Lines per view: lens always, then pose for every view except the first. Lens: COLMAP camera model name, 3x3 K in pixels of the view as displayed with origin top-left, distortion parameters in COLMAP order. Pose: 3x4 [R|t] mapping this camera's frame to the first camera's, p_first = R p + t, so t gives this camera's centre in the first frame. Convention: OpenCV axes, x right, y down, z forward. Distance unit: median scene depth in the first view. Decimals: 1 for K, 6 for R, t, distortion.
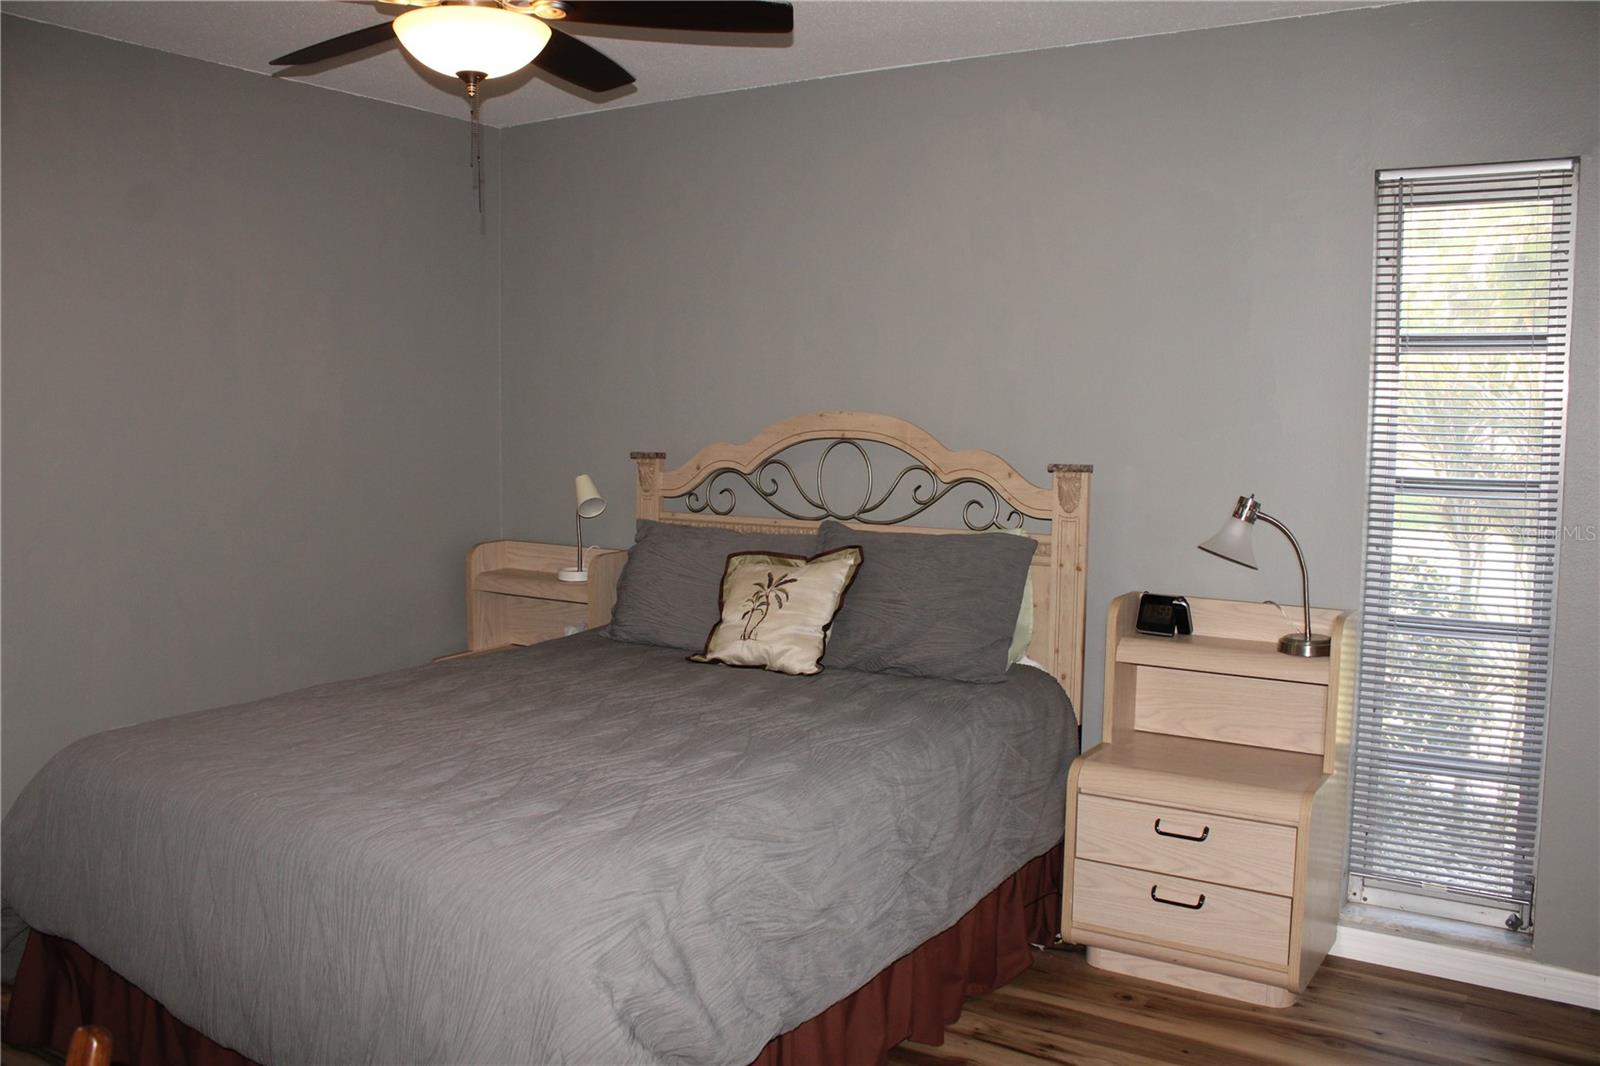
lens RADIAL K [[1345.7, 0, 816.5], [0, 1345.7, 522.0], [0, 0, 1]] dist [-0.168334, 0.153585]
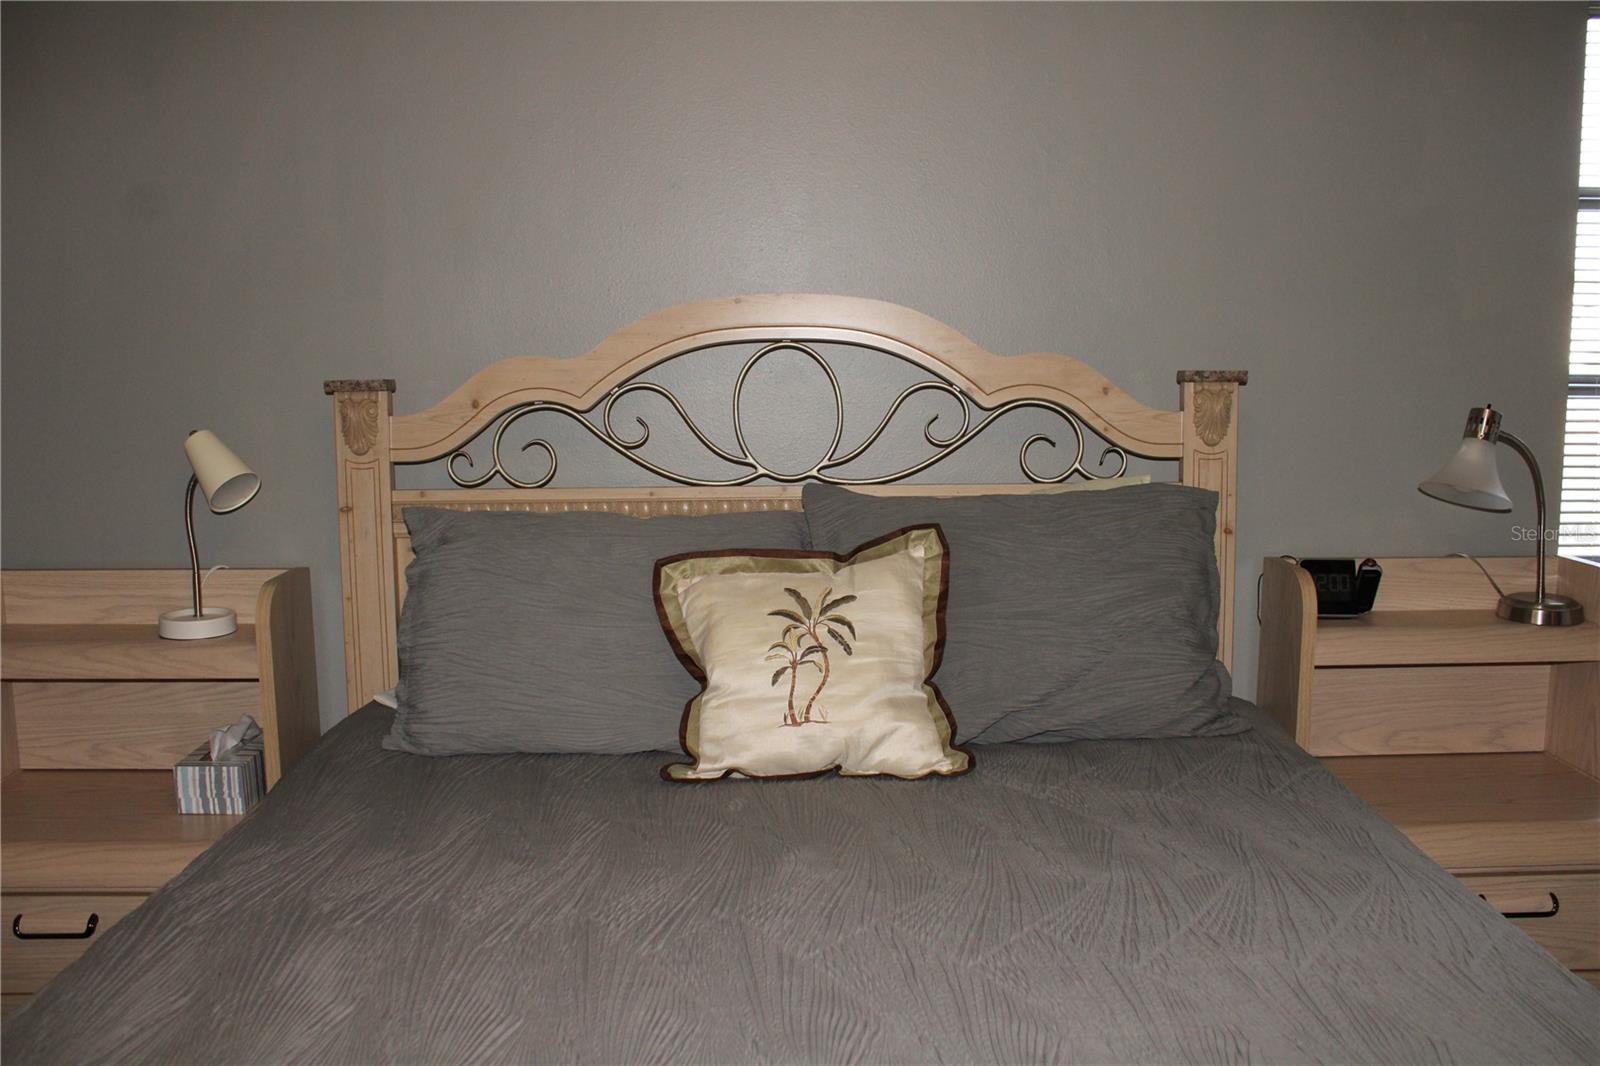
lens RADIAL K [[1345.7, 0, 816.5], [0, 1345.7, 522.0], [0, 0, 1]] dist [-0.168334, 0.153585]
pose [[0.834705, -0.082893, 0.544423, -0.301415], [0.061281, 0.996448, 0.057762, -0.017717], [-0.547278, -0.014852, 0.836819, 0.533791]]
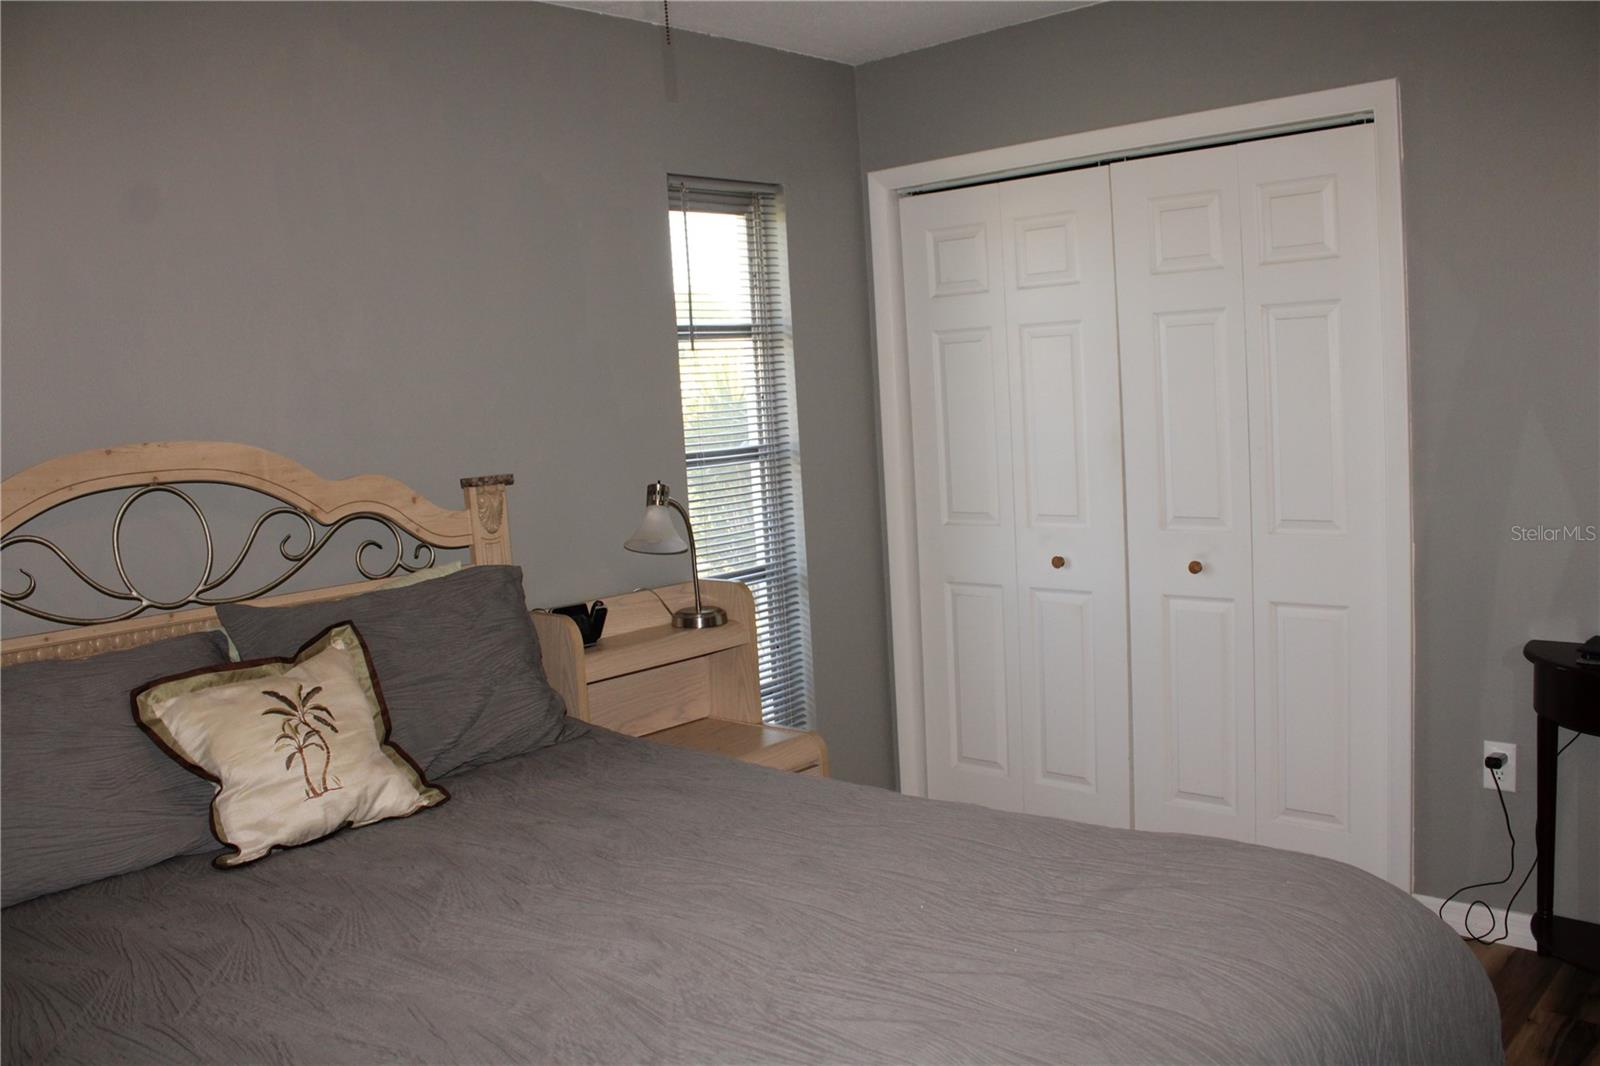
lens RADIAL K [[1345.7, 0, 816.5], [0, 1345.7, 522.0], [0, 0, 1]] dist [-0.168334, 0.153585]
pose [[0.167389, -0.115078, 0.979152, -0.565356], [0.148186, 0.984818, 0.090411, -0.055926], [-0.974691, 0.129963, 0.181900, 0.606052]]
